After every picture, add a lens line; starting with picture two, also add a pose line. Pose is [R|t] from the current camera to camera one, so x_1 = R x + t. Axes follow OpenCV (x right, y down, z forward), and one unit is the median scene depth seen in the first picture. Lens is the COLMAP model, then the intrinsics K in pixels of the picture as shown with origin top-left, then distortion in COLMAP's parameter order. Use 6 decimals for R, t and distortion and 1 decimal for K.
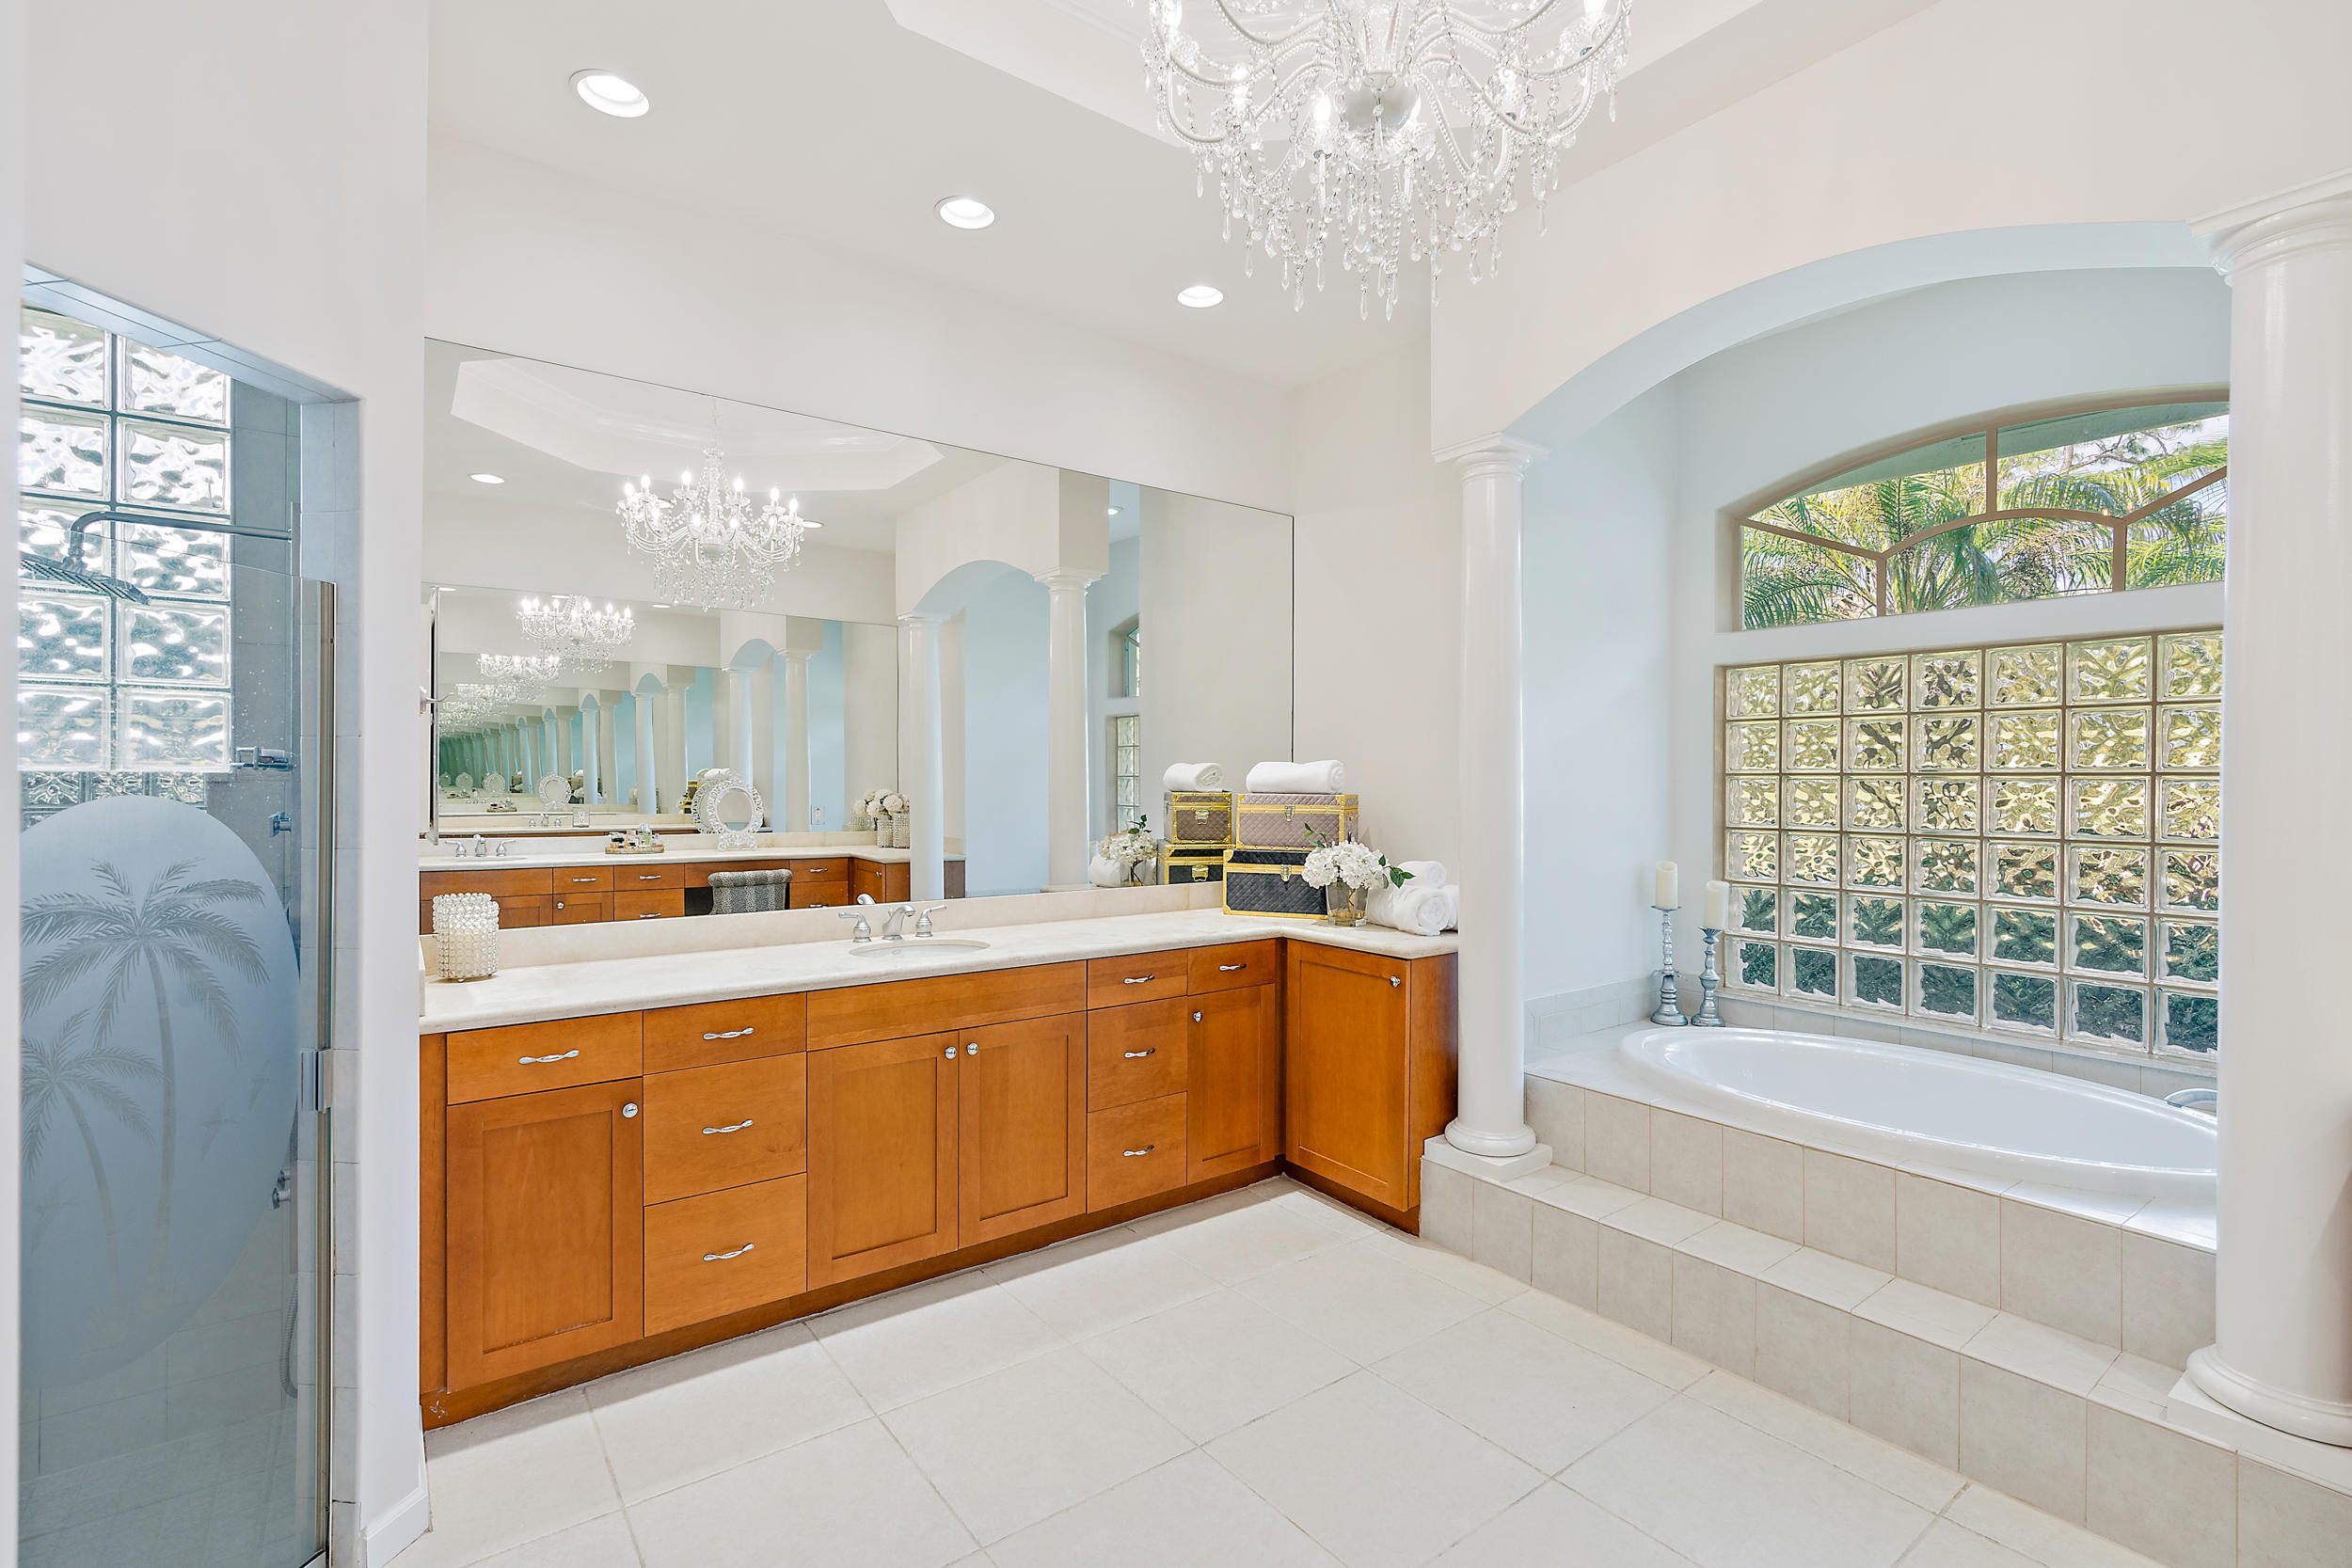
lens RADIAL K [[1070.7, 0, 1163.5], [0, 1070.7, 781.9], [0, 0, 1]] dist [-0.001014, 0.000525]
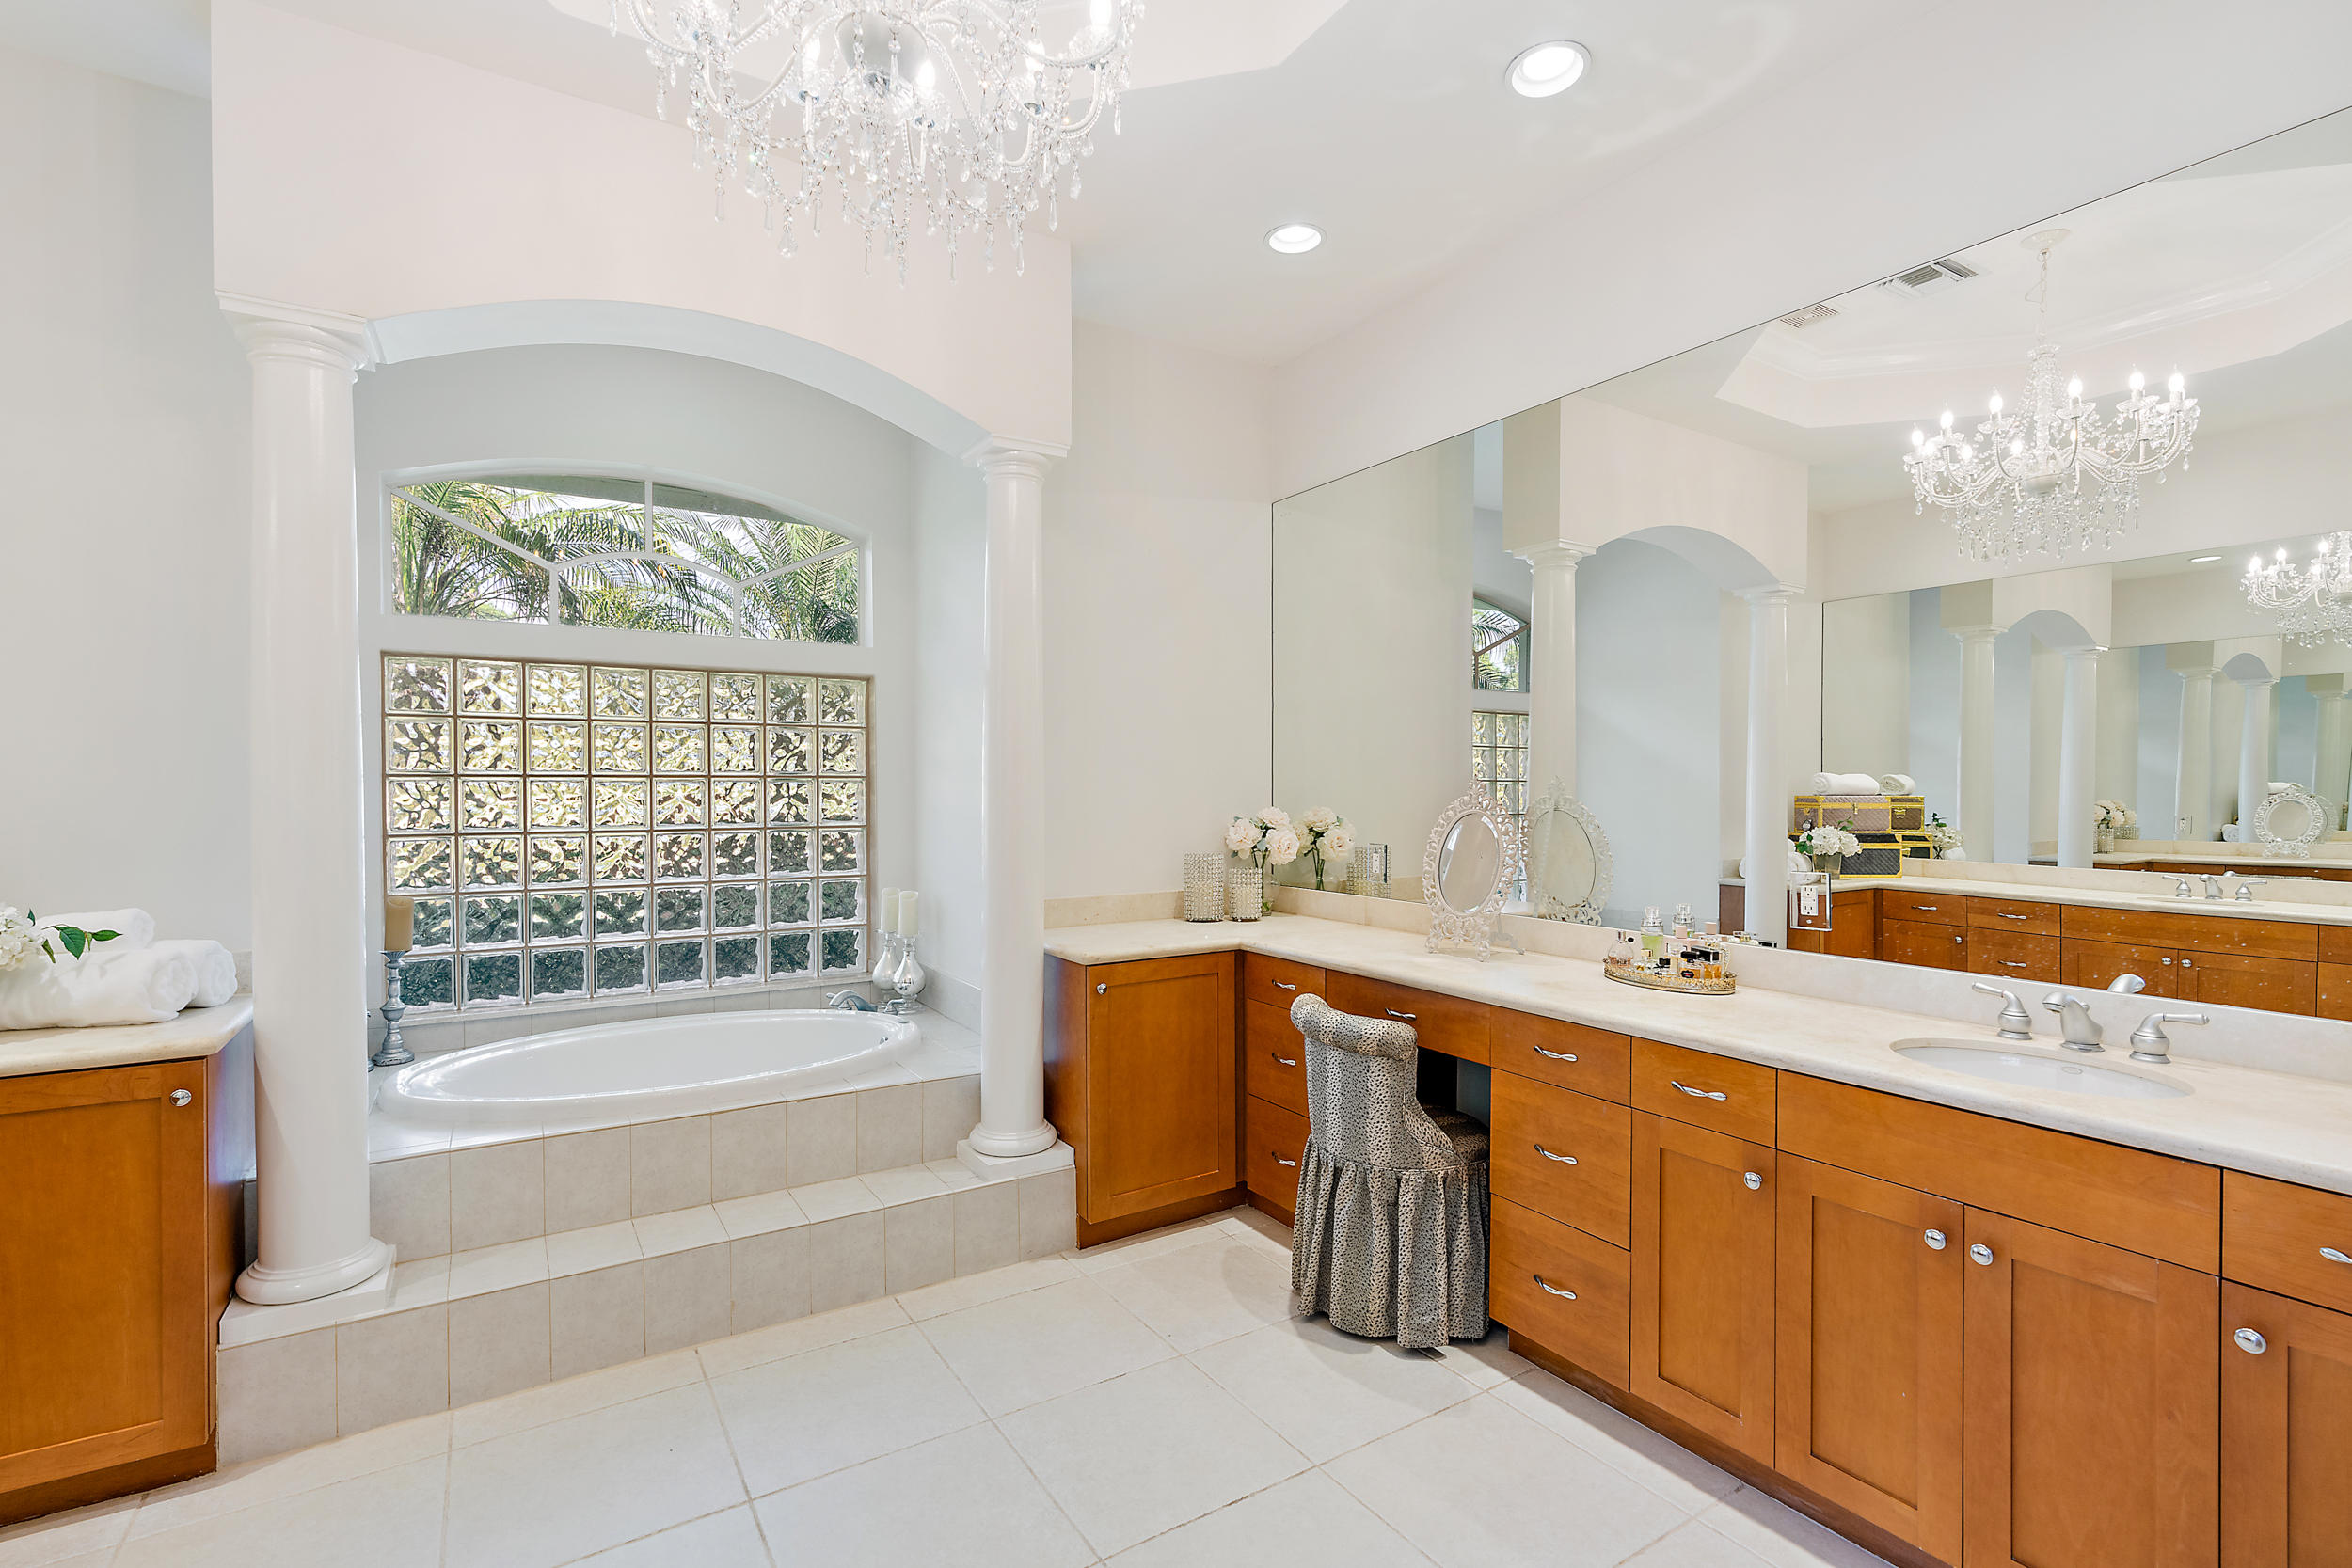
lens RADIAL K [[1030.7, 0, 1134.8], [0, 1030.7, 788.2], [0, 0, 1]] dist [-0.001340, -0.000079]
pose [[0.077940, -0.002148, 0.996956, -0.356607], [-0.008760, 0.999958, 0.002839, -0.005769], [-0.996920, -0.008954, 0.077918, 0.387017]]
